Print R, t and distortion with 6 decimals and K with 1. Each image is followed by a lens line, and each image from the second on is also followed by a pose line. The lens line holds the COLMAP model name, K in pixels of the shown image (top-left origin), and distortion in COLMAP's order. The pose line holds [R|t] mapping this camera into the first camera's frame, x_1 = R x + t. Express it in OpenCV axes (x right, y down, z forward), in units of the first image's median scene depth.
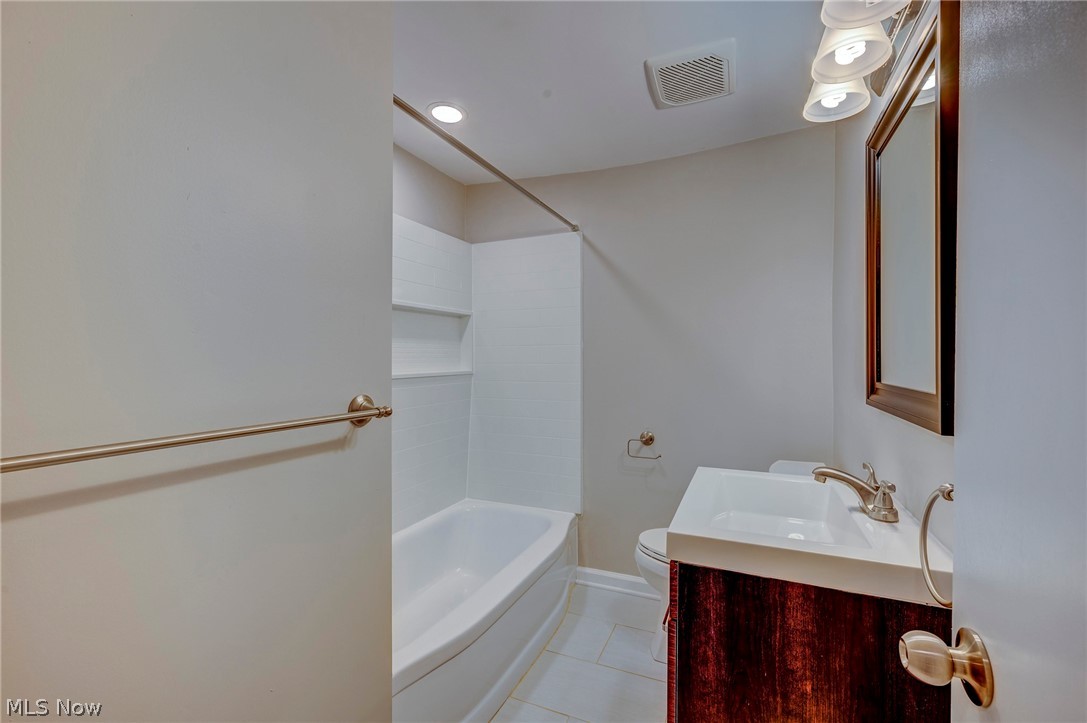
lens RADIAL K [[447.4, 0, 575.4], [0, 447.4, 362.3], [0, 0, 1]] dist [0.002261, 0.000129]
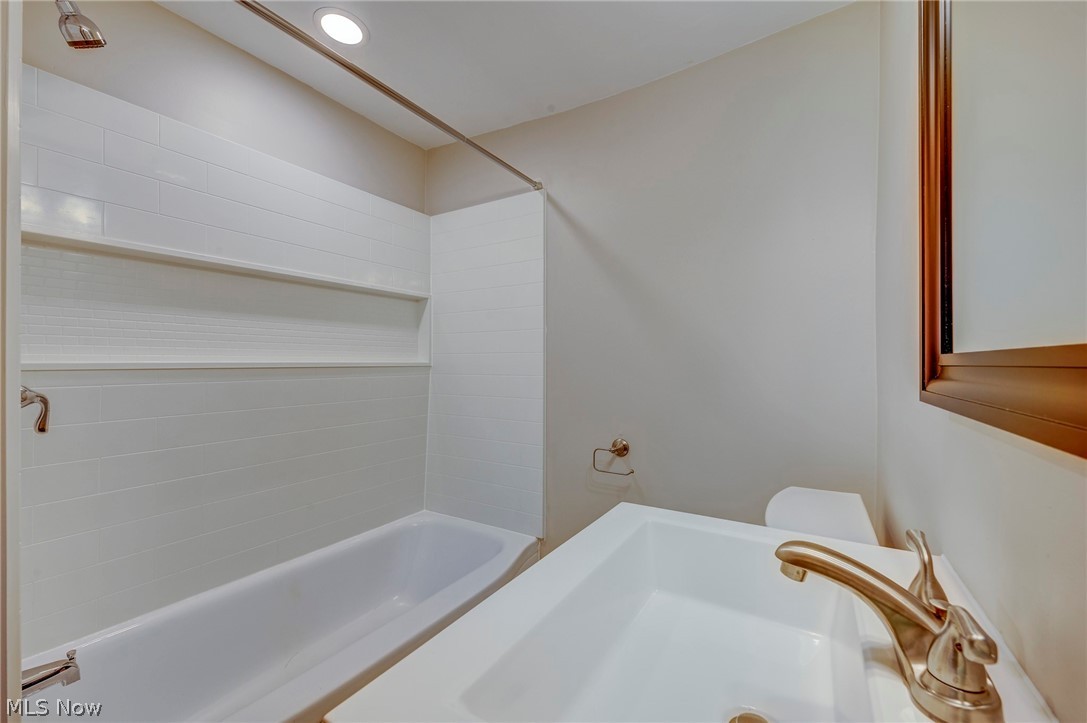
lens RADIAL K [[442.9, 0, 556.9], [0, 442.9, 362.0], [0, 0, 1]] dist [-0.002050, 0.000076]
pose [[0.990774, 0.005237, -0.135424, 0.145069], [-0.006301, 0.999953, -0.007430, 0.026052], [0.135379, 0.008215, 0.990760, 0.210427]]
